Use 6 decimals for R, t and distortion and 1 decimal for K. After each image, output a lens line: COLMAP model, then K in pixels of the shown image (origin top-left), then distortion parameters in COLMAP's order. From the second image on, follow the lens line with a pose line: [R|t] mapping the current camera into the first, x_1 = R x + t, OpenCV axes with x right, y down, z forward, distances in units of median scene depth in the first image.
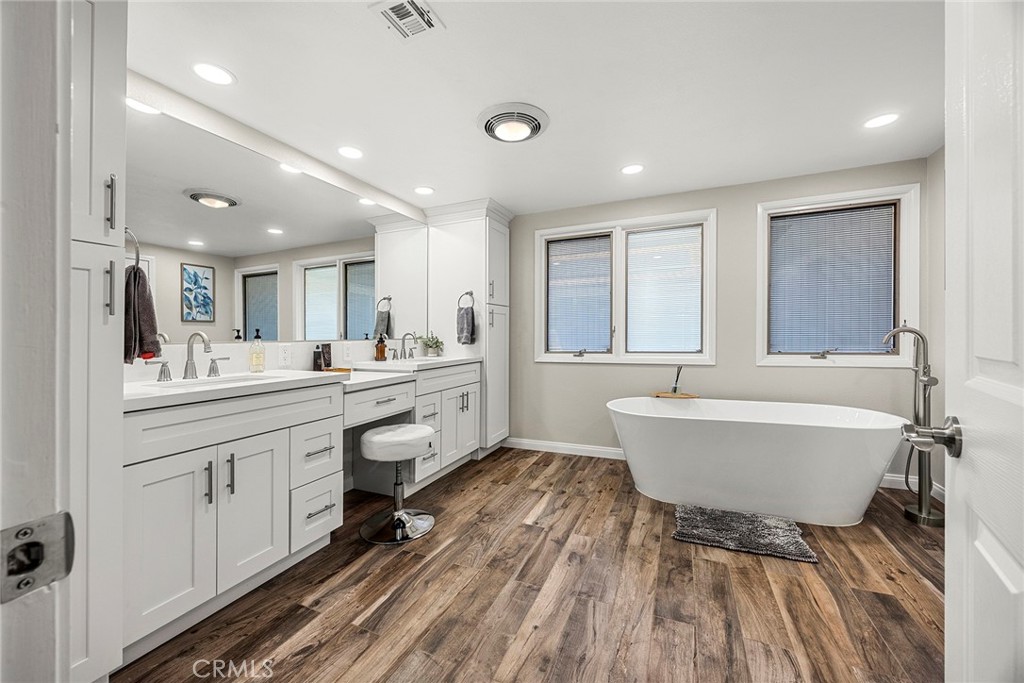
lens RADIAL K [[394.0, 0, 512.0], [0, 394.0, 341.5], [0, 0, 1]] dist [0.000198, 0.000021]
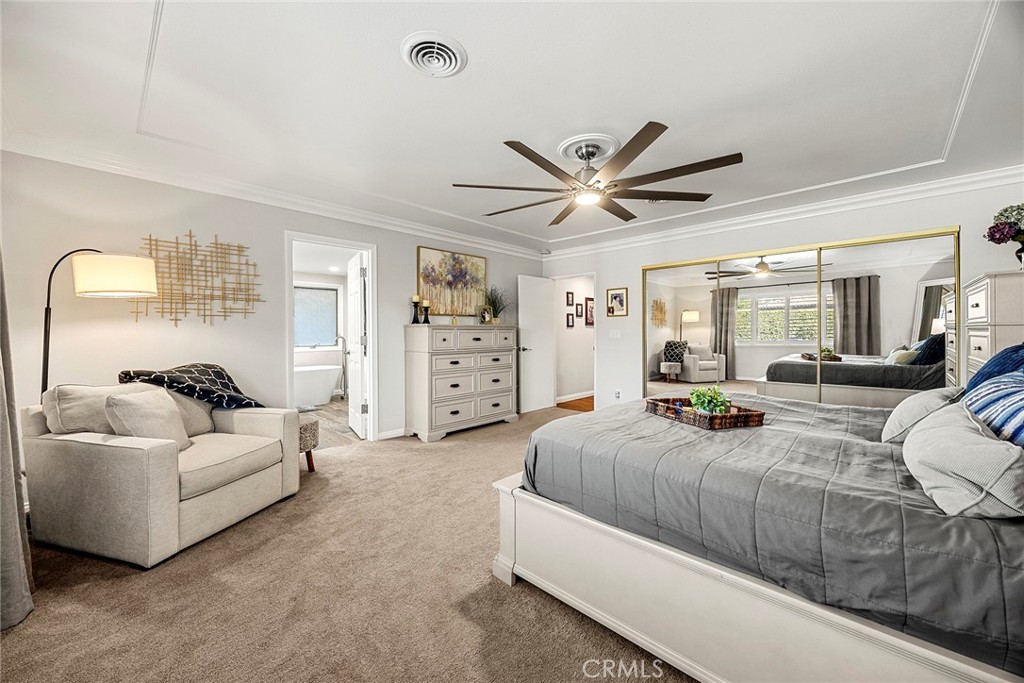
lens RADIAL K [[394.0, 0, 512.0], [0, 394.0, 341.5], [0, 0, 1]] dist [0.000198, 0.000021]
pose [[0.346828, -0.005719, 0.937911, -1.212516], [0.003168, 0.999983, 0.004926, -0.007442], [-0.937923, 0.001263, 0.346840, -1.126650]]
